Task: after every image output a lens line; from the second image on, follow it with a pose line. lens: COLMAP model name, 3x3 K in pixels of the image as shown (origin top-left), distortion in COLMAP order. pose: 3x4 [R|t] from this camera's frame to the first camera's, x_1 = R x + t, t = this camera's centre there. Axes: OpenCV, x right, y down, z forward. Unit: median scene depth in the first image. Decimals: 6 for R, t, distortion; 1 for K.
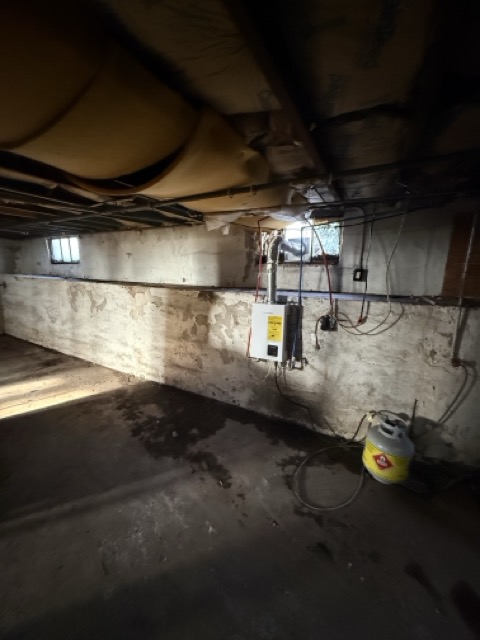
lens RADIAL K [[254.3, 0, 240.8], [0, 254.3, 319.3], [0, 0, 1]] dist [-0.000277, 0.000134]
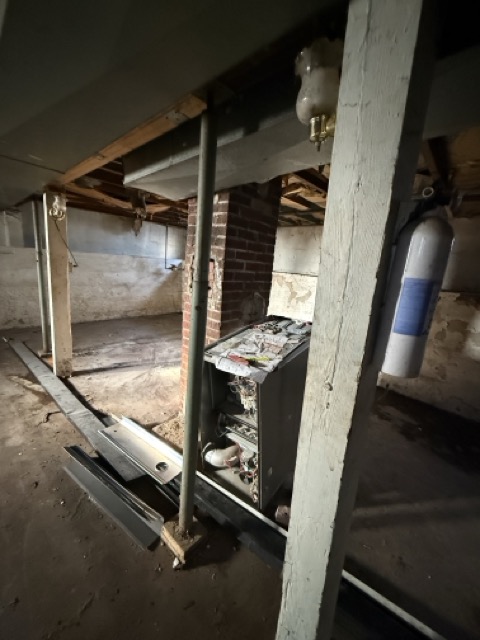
lens RADIAL K [[254.3, 0, 240.8], [0, 254.3, 319.3], [0, 0, 1]] dist [-0.000277, 0.000134]
pose [[0.959025, 0.120965, -0.256202, -0.678394], [-0.118214, 0.992643, 0.026171, 0.047171], [0.257483, 0.005188, 0.966269, -0.073122]]
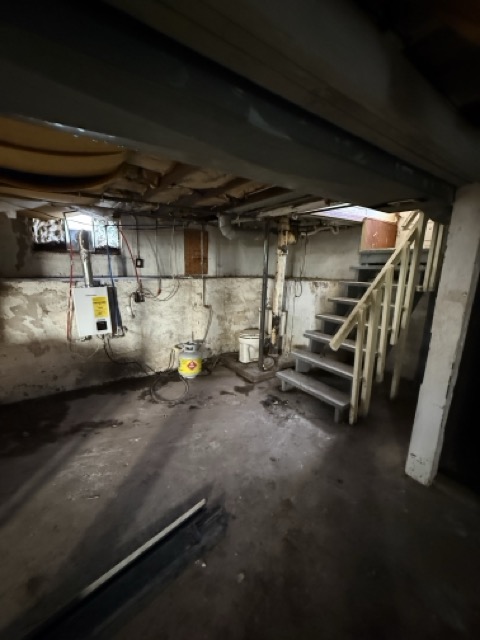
lens RADIAL K [[254.3, 0, 240.8], [0, 254.3, 319.3], [0, 0, 1]] dist [-0.000277, 0.000134]
pose [[0.468610, -0.188817, 0.862990, -0.500537], [0.152444, 0.979520, 0.131535, 0.028995], [-0.870152, 0.069919, 0.487797, -0.139853]]
